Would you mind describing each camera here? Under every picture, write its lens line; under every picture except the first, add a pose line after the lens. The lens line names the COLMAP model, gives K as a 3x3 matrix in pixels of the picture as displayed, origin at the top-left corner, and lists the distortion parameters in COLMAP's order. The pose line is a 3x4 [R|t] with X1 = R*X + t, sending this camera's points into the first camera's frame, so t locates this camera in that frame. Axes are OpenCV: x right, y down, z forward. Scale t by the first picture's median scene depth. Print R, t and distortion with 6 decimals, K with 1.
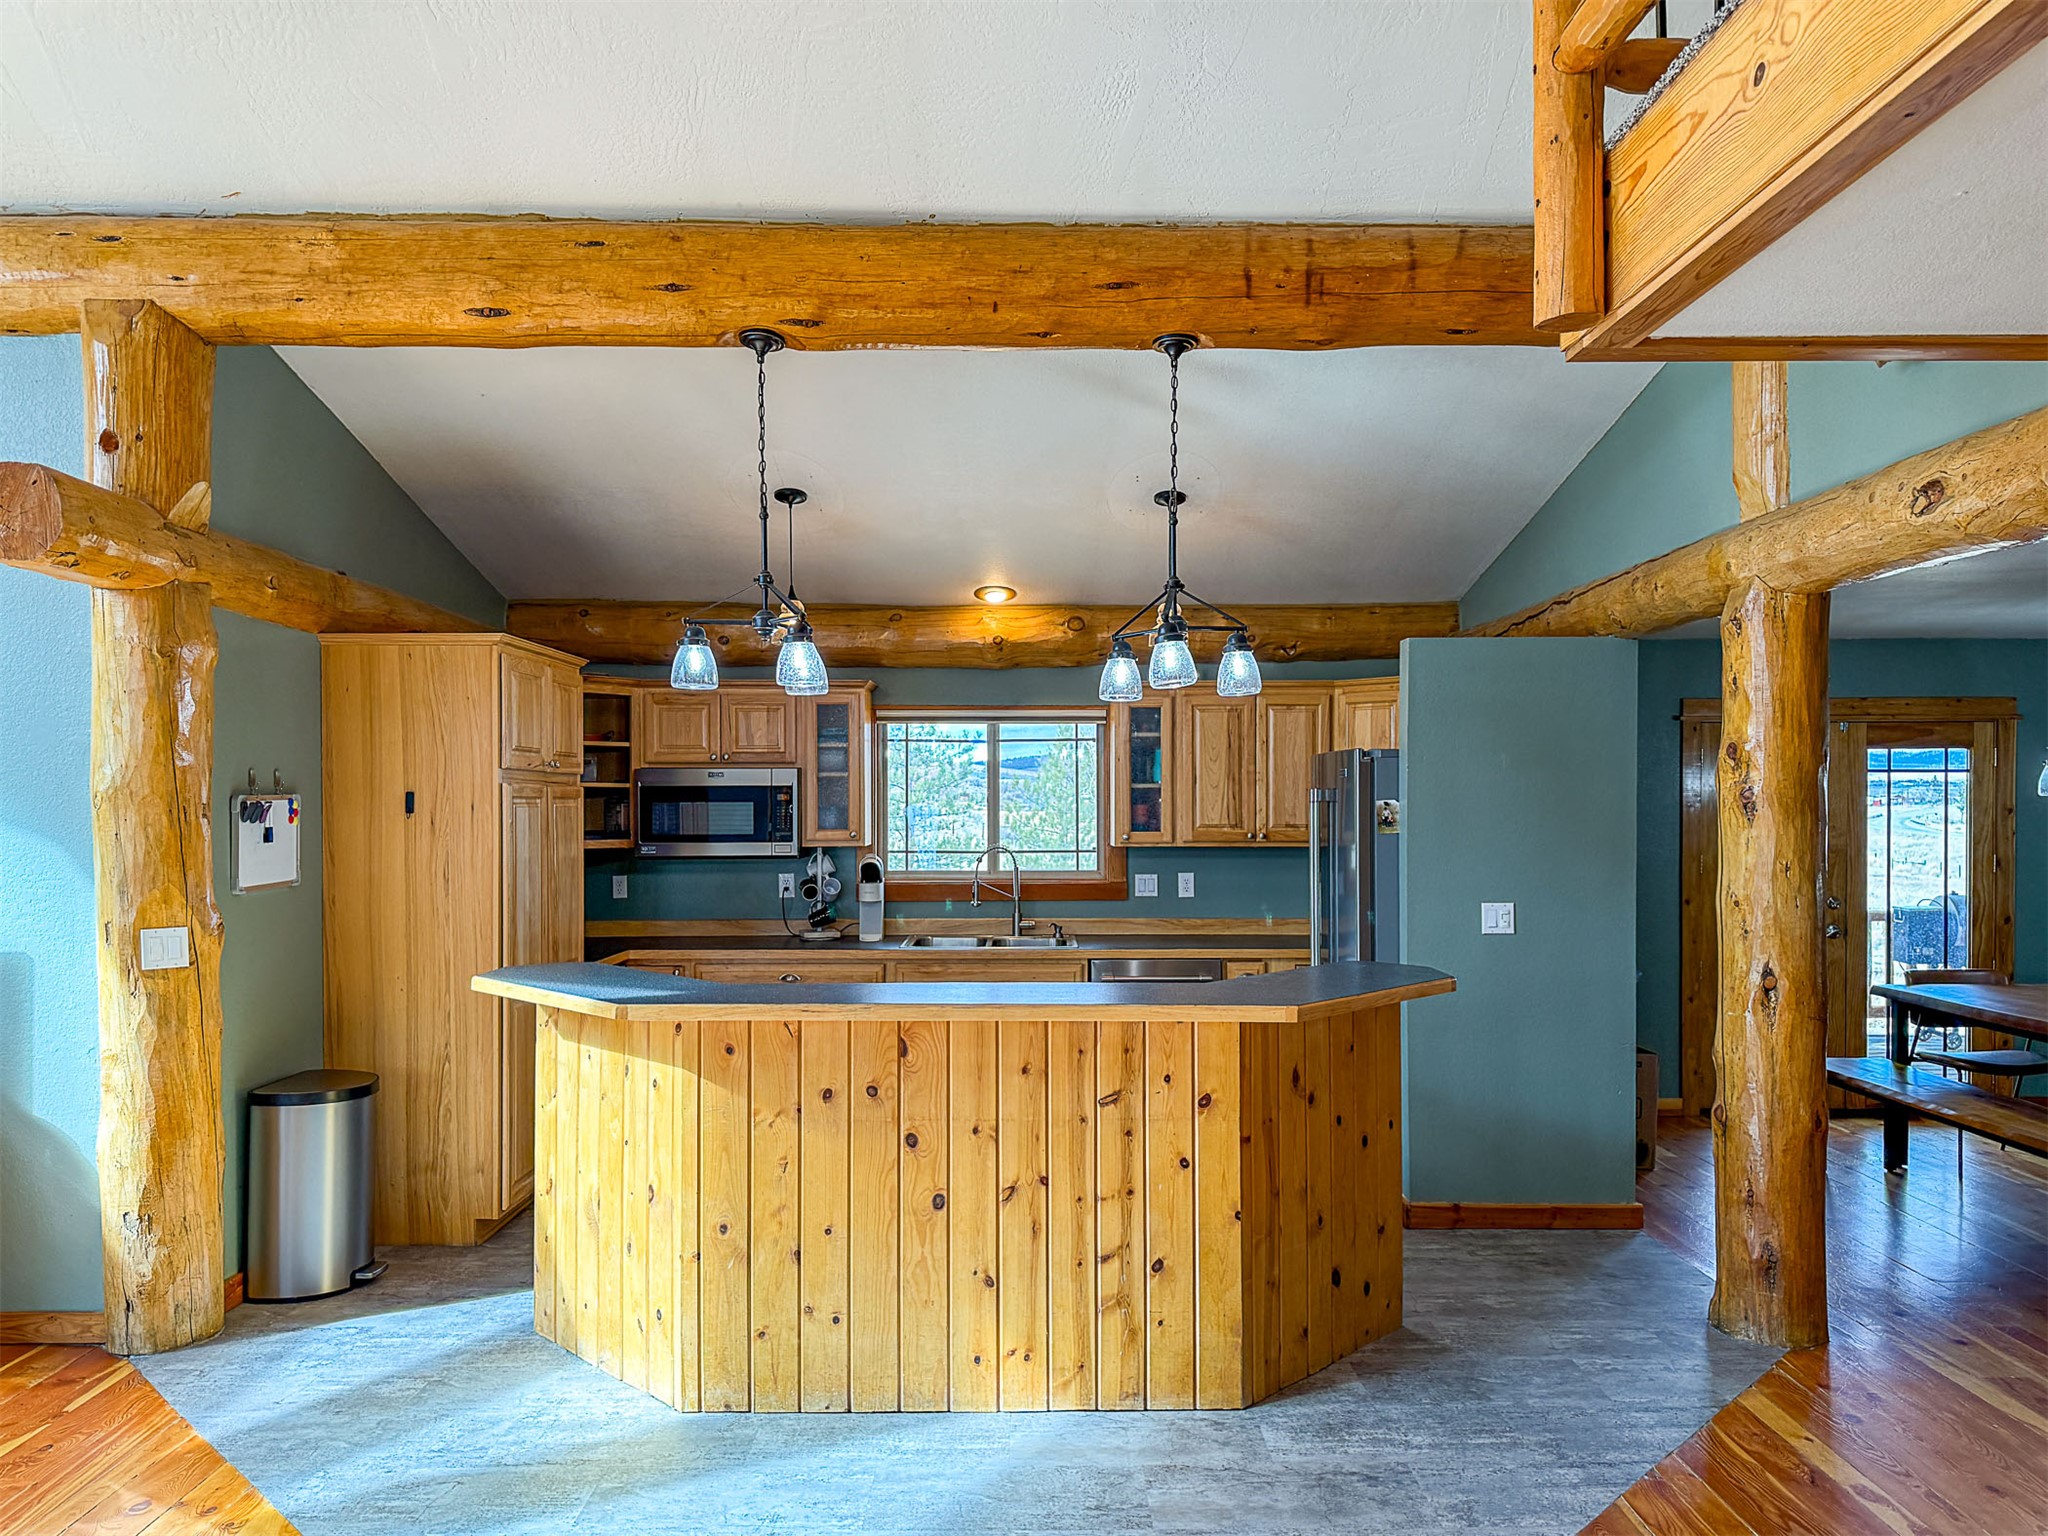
lens RADIAL K [[1468.4, 0, 1022.4], [0, 1468.4, 817.8], [0, 0, 1]] dist [0.110677, -0.181942]
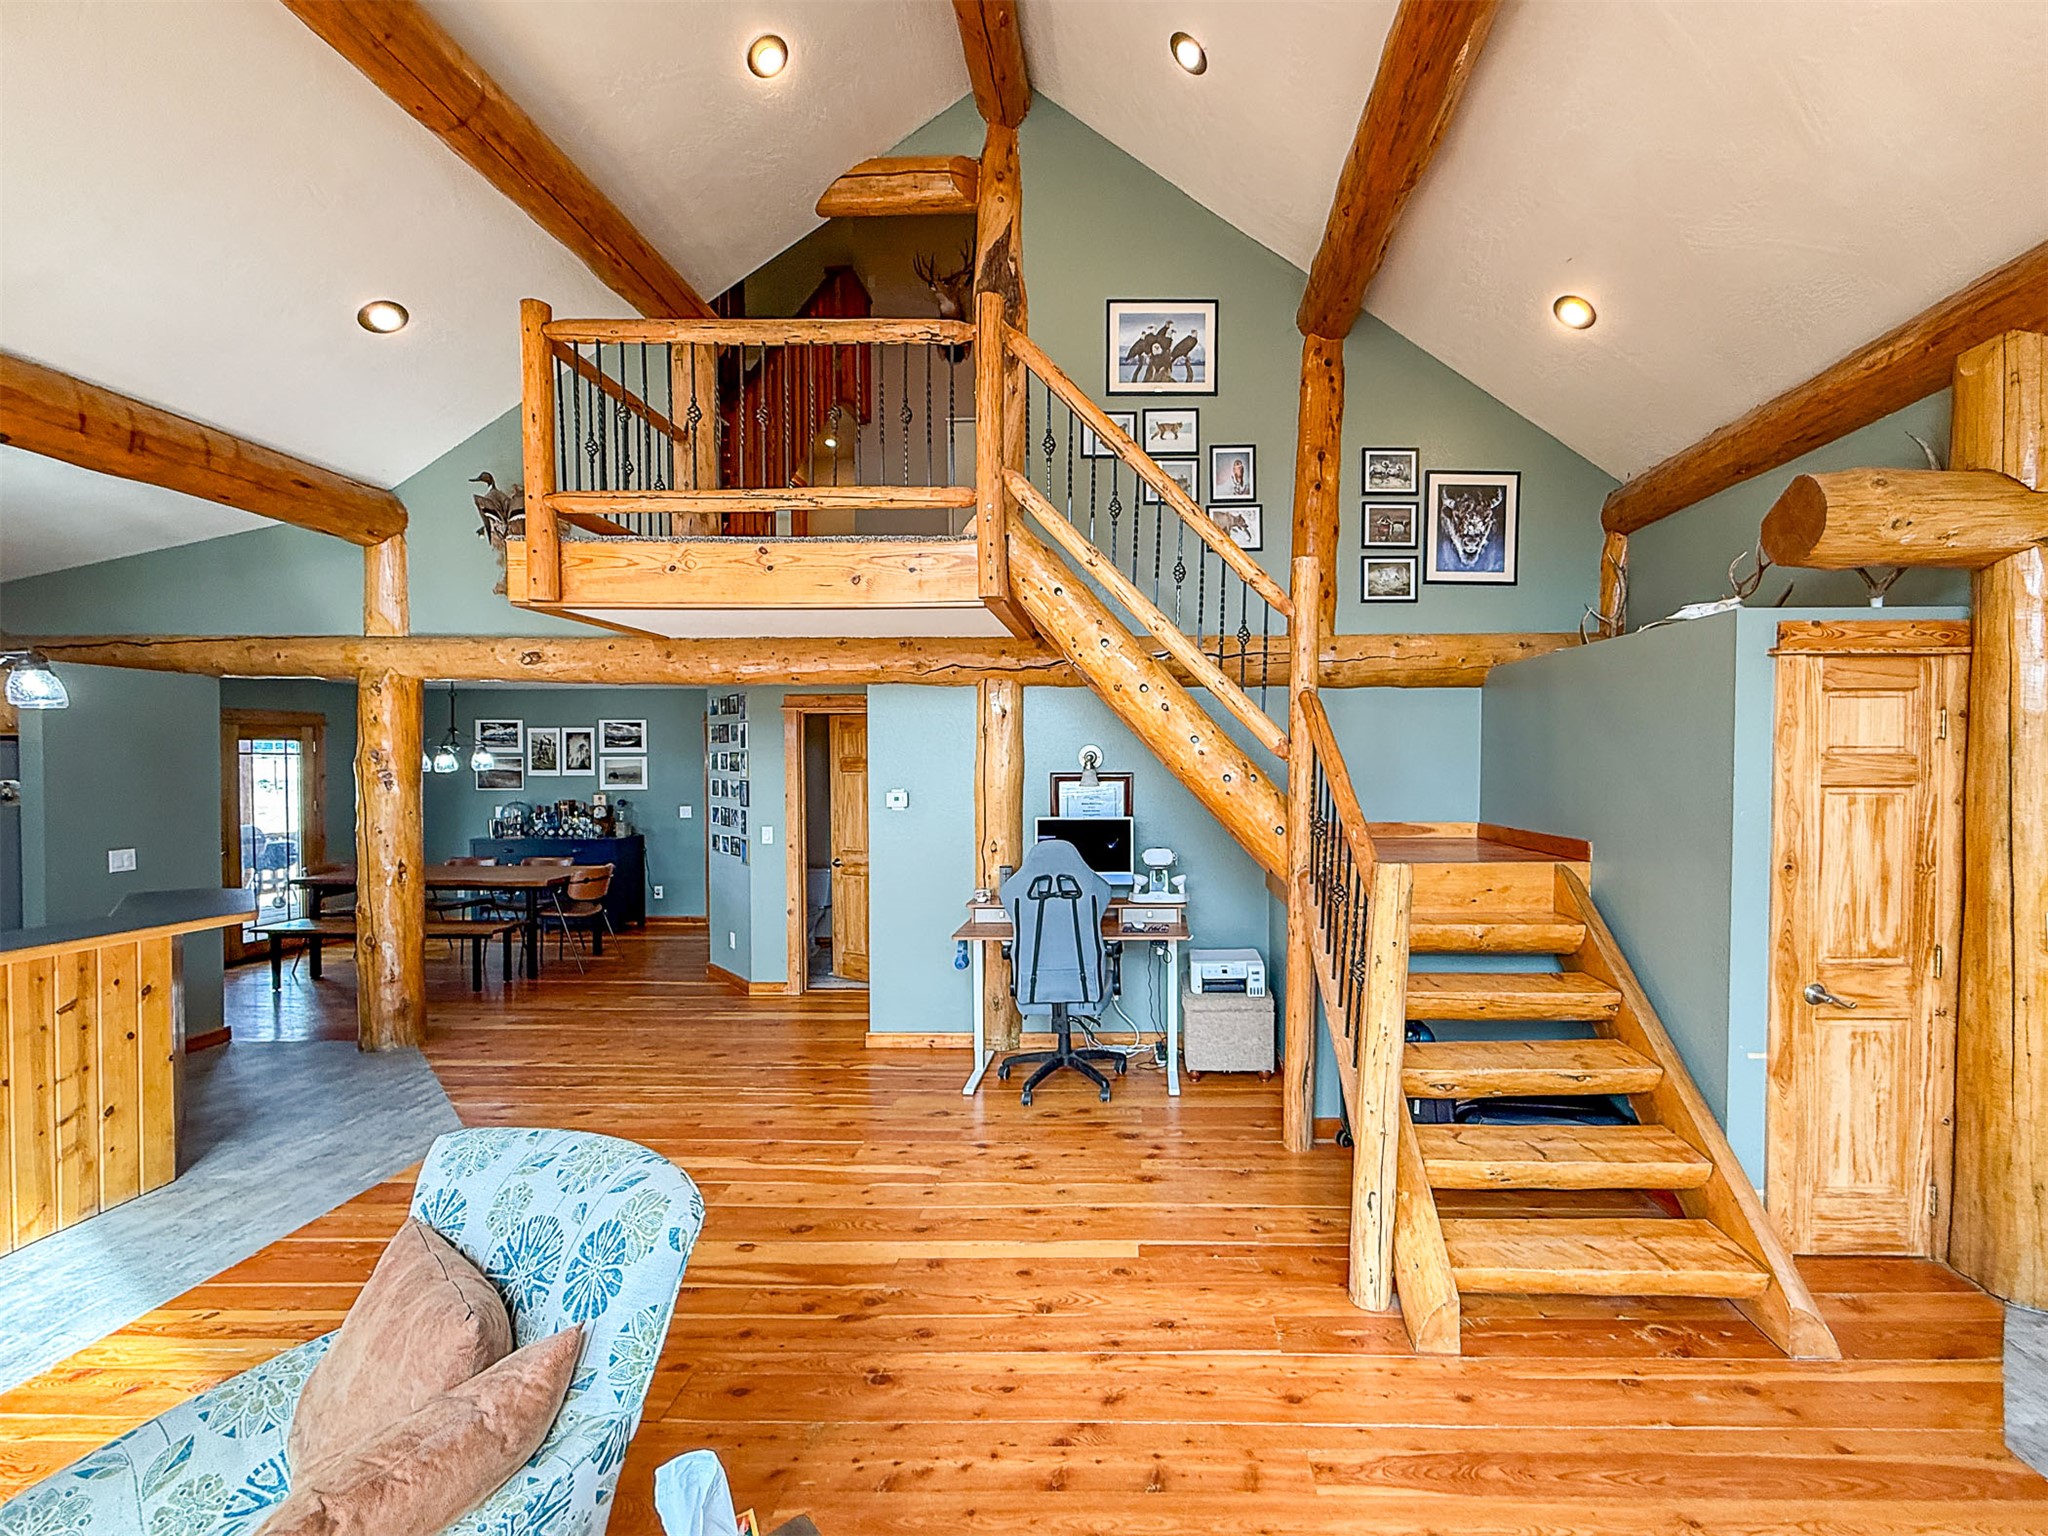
lens RADIAL K [[860.2, 0, 1142.6], [0, 860.2, 780.9], [0, 0, 1]] dist [-0.000951, 0.000300]
pose [[0.019617, -0.022305, 0.999559, -0.625283], [0.005491, 0.999738, 0.022202, -0.029789], [-0.999792, 0.005053, 0.019735, -0.024490]]
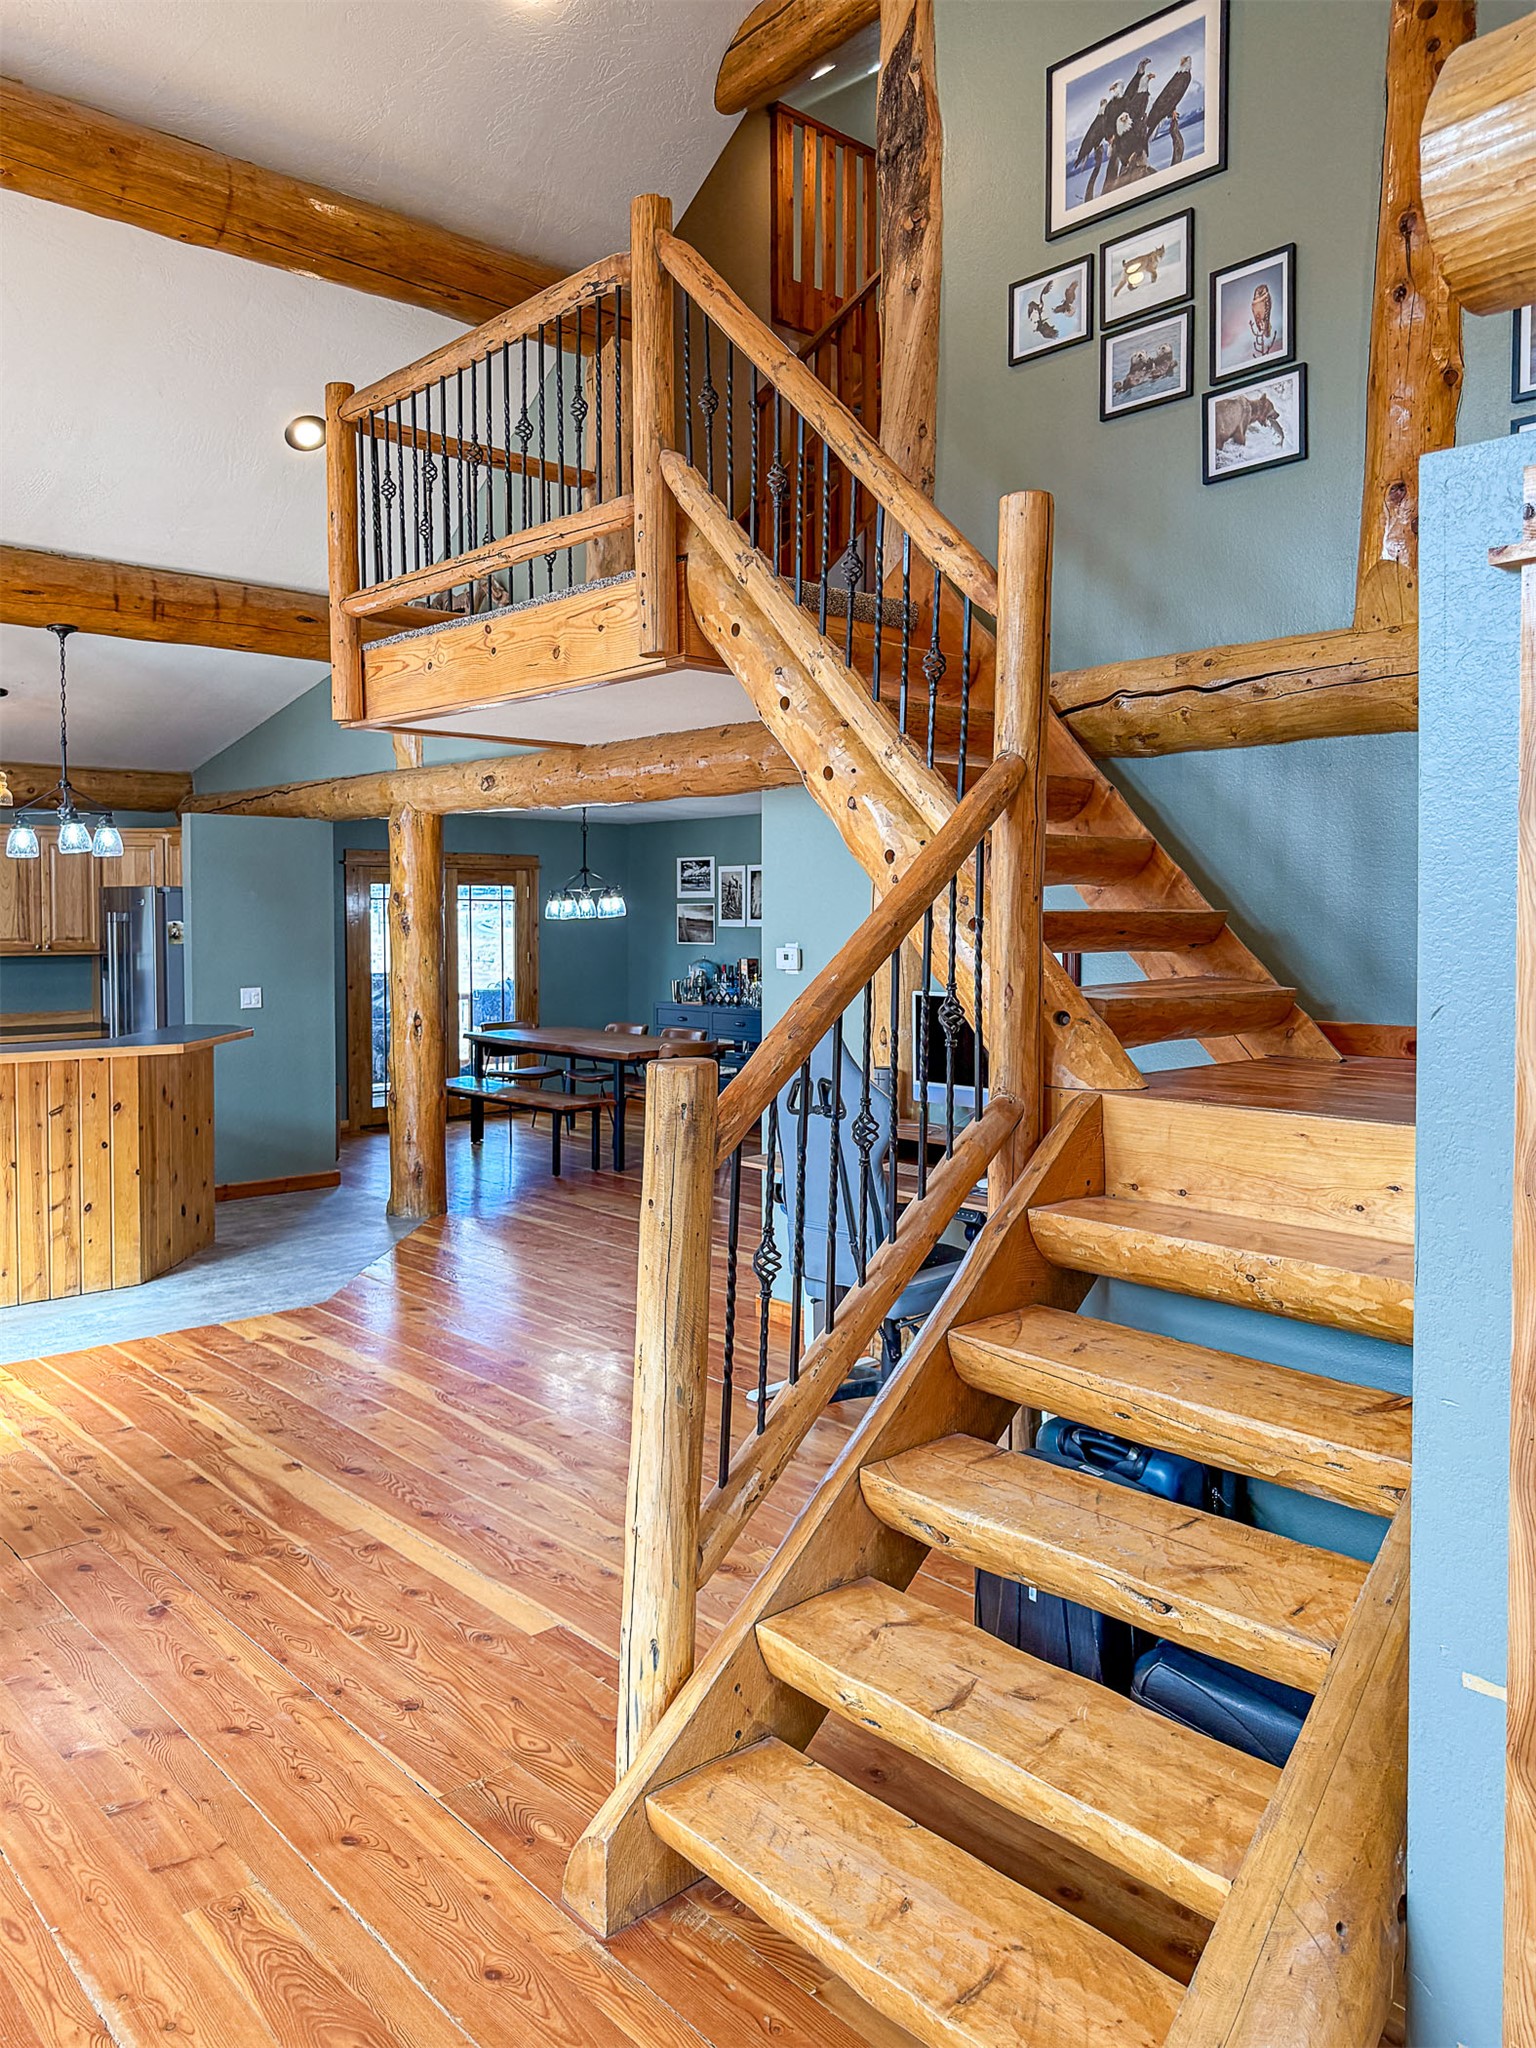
lens RADIAL K [[1468.4, 0, 764.1], [0, 1468.4, 976.2], [0, 0, 1]] dist [0.110677, -0.181942]
pose [[0.748330, -0.026728, 0.662788, -0.382746], [0.002596, 0.999298, 0.037368, -0.014763], [-0.663322, -0.026243, 0.747874, -0.643096]]
